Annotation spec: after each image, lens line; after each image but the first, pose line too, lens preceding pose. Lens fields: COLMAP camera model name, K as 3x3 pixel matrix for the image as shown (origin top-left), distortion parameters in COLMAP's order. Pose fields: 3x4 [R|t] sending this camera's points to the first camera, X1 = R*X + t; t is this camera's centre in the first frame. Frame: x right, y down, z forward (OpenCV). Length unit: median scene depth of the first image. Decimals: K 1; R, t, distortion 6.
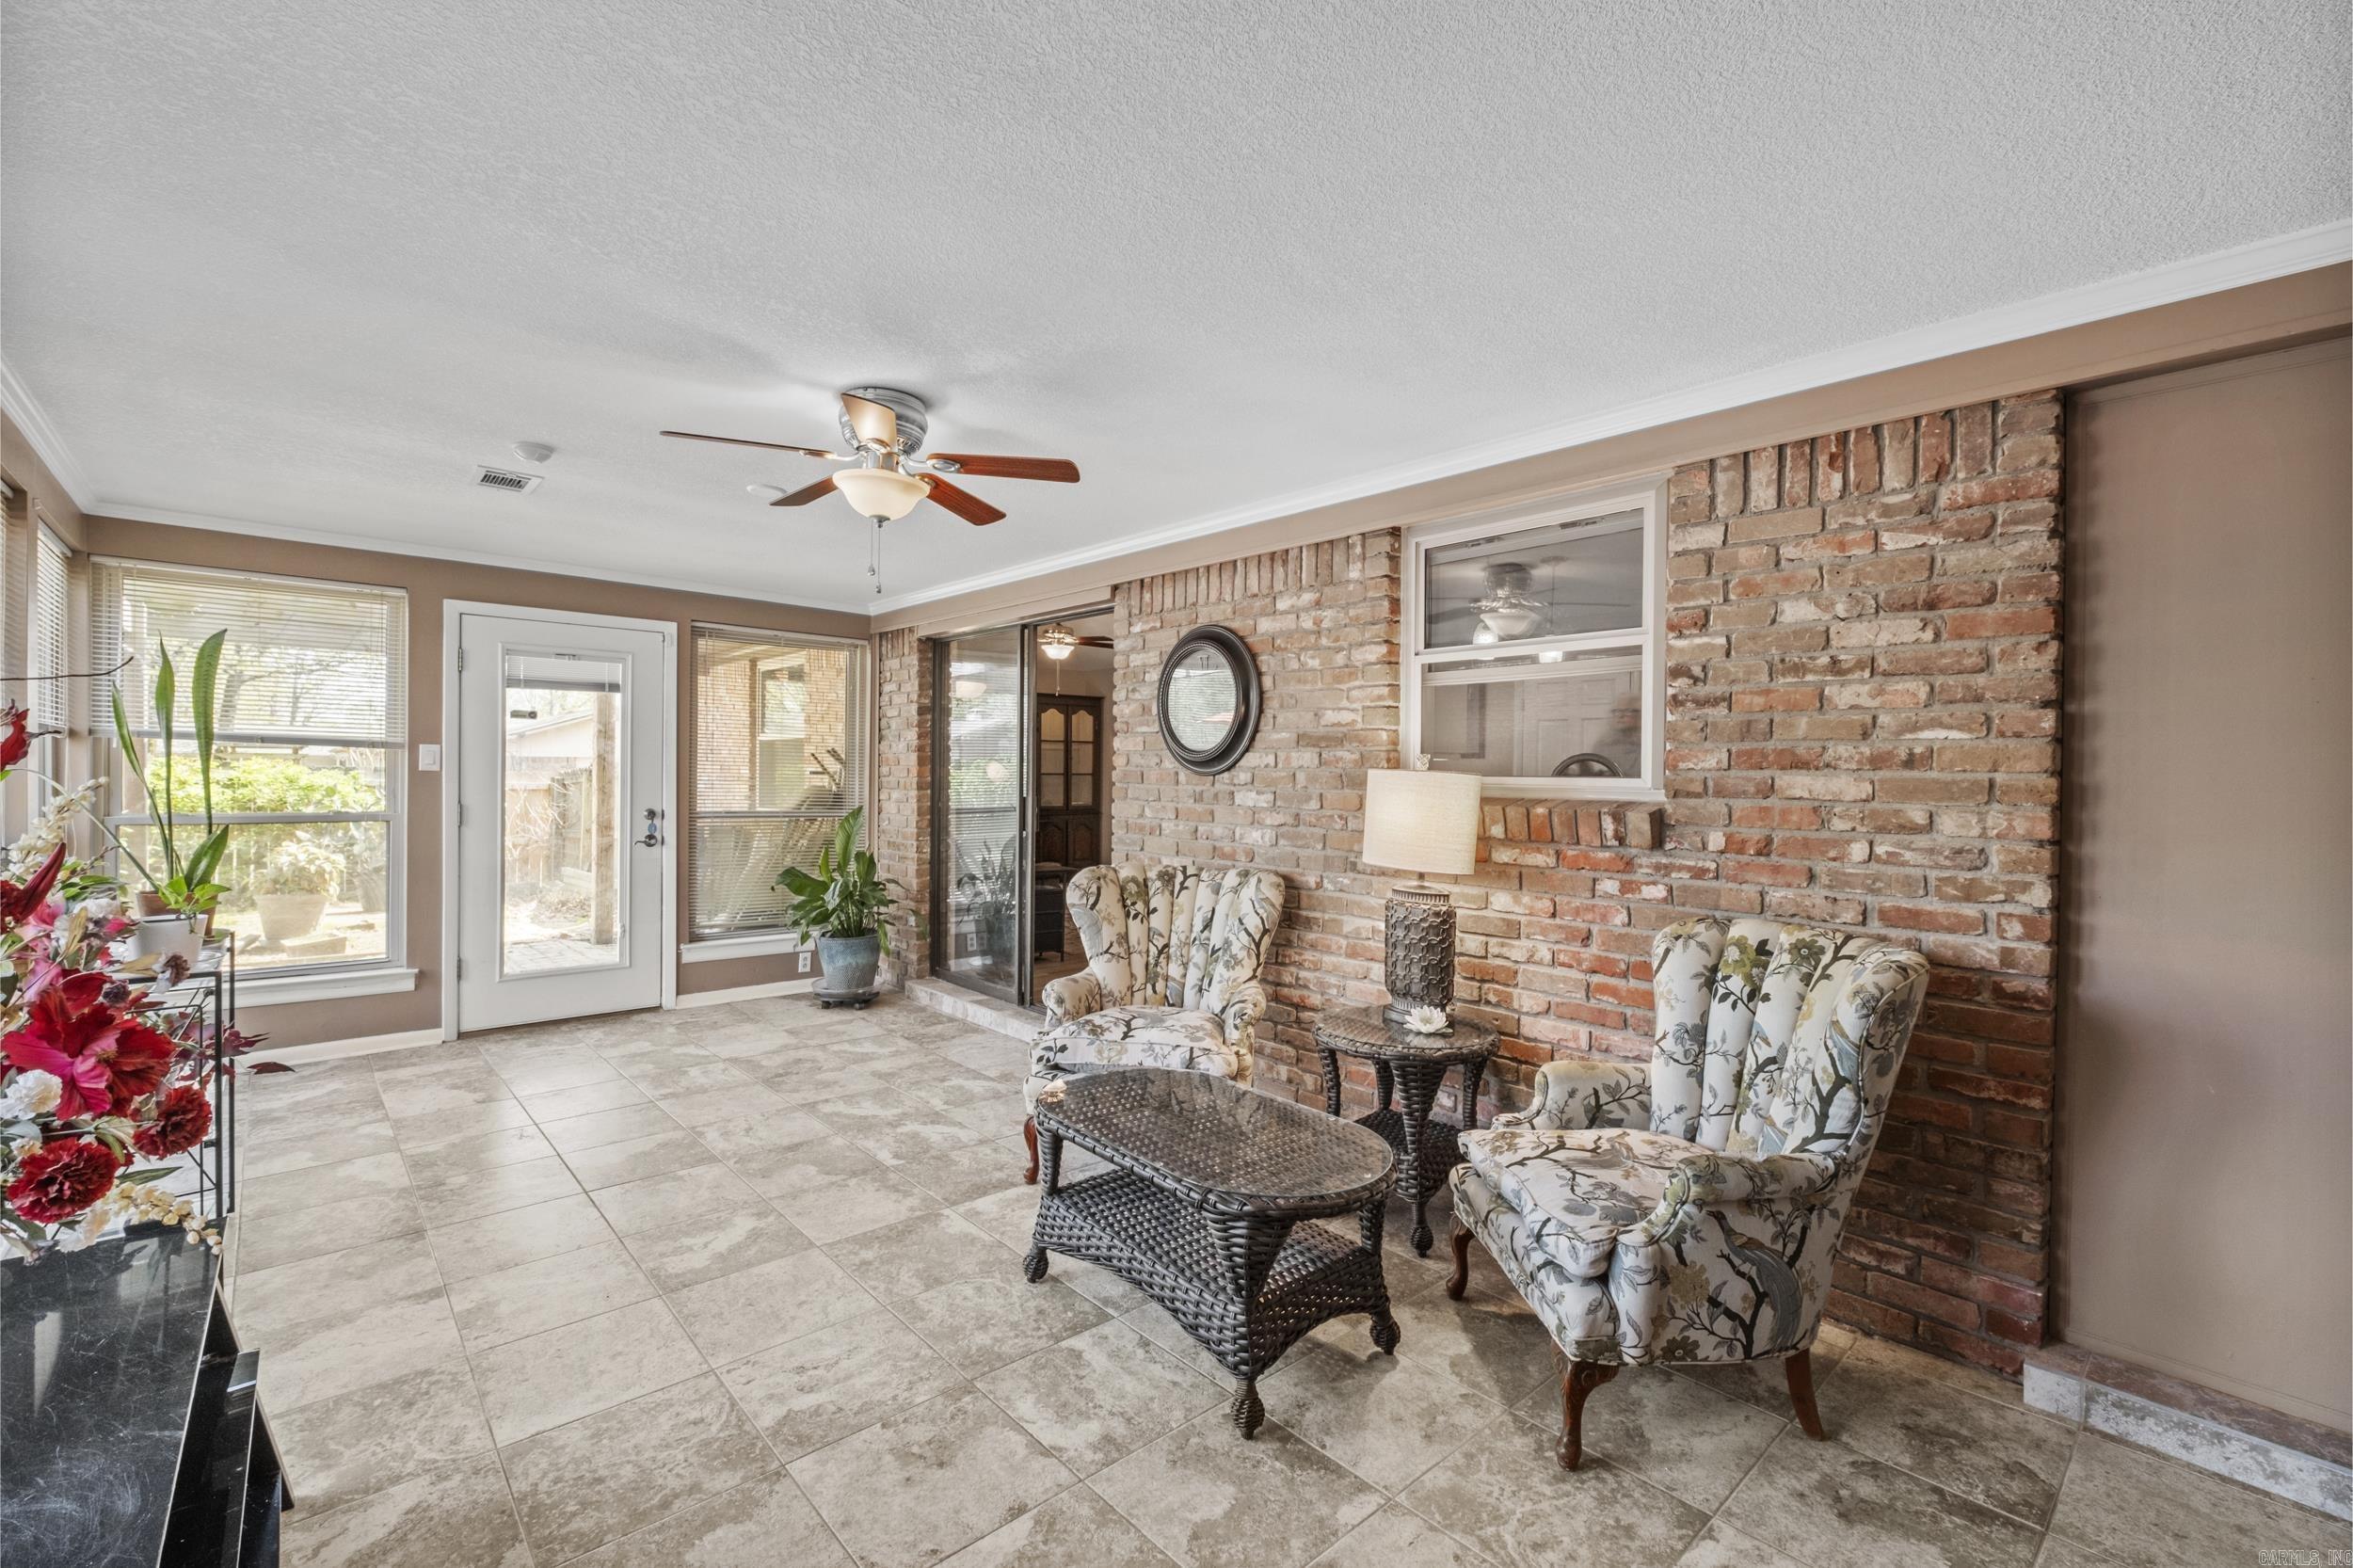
lens RADIAL K [[1018.9, 0, 1163.5], [0, 1018.9, 778.5], [0, 0, 1]] dist [-0.002948, -0.001110]
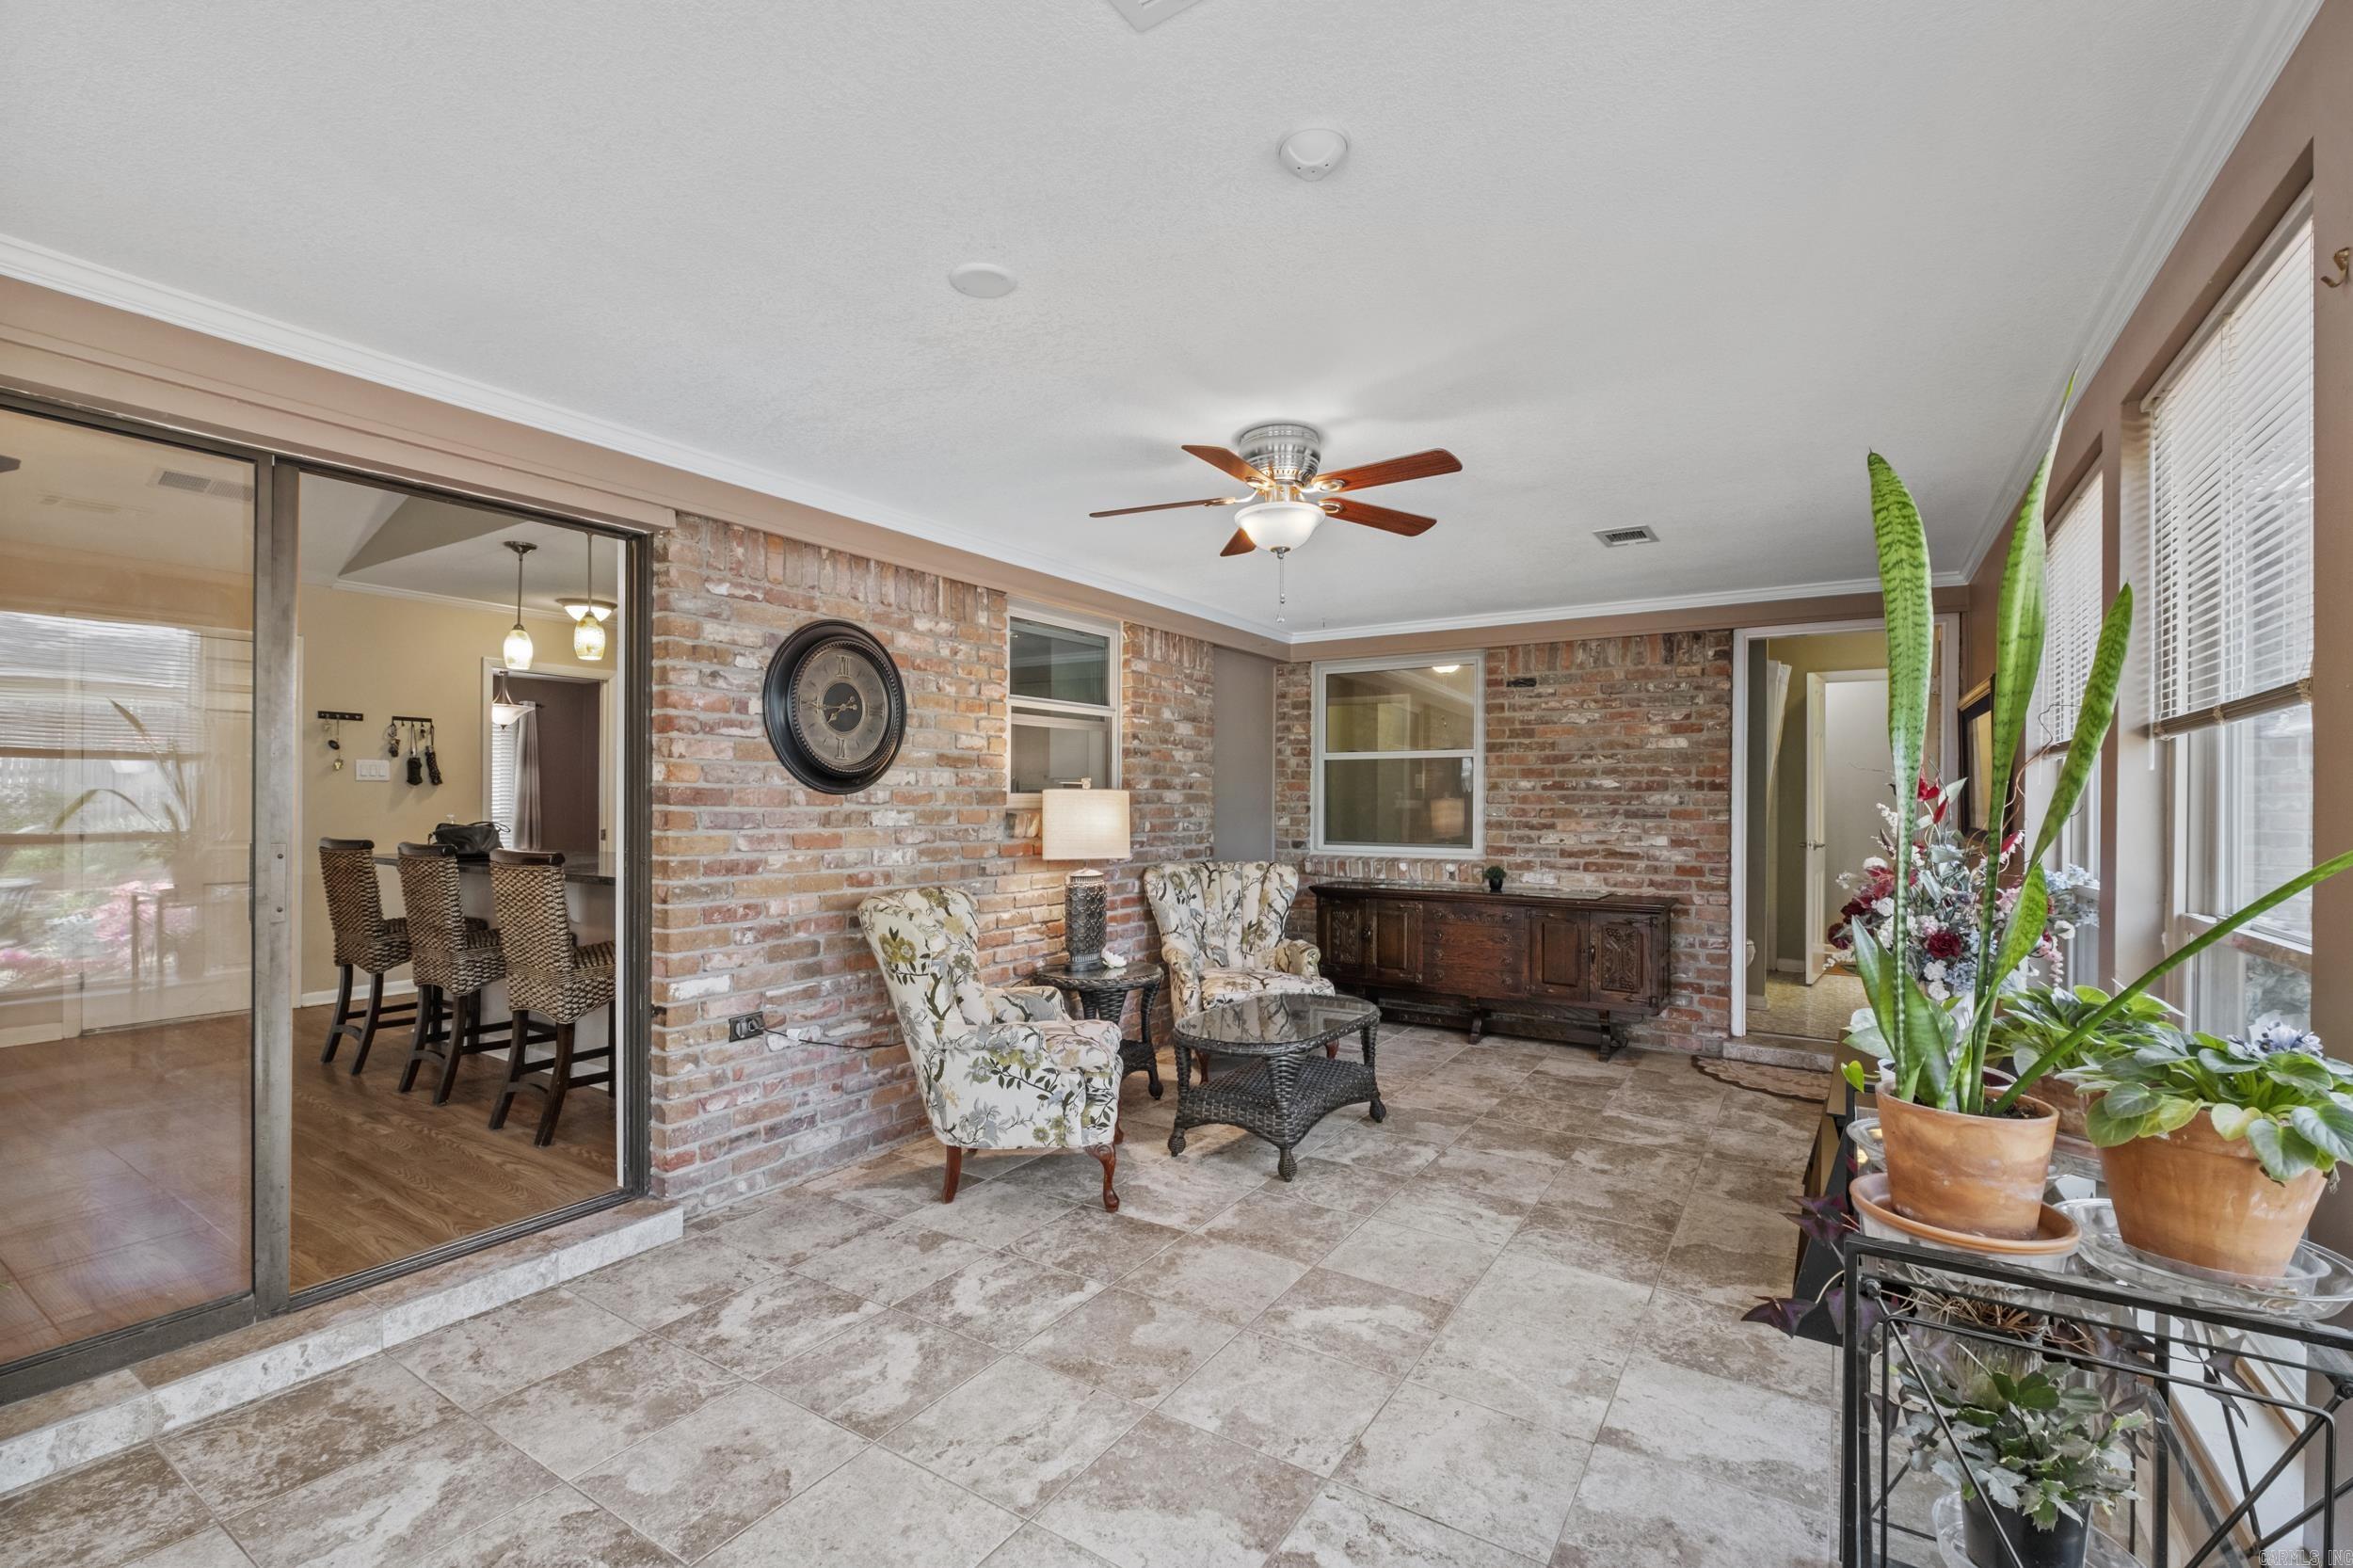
lens RADIAL K [[998.5, 0, 1183.9], [0, 998.5, 797.5], [0, 0, 1]] dist [-0.009616, -0.000177]
pose [[-0.269175, -0.013010, 0.963003, -0.948195], [-0.001964, 0.999914, 0.012960, -0.013052], [-0.963089, 0.001597, -0.269177, 1.054784]]
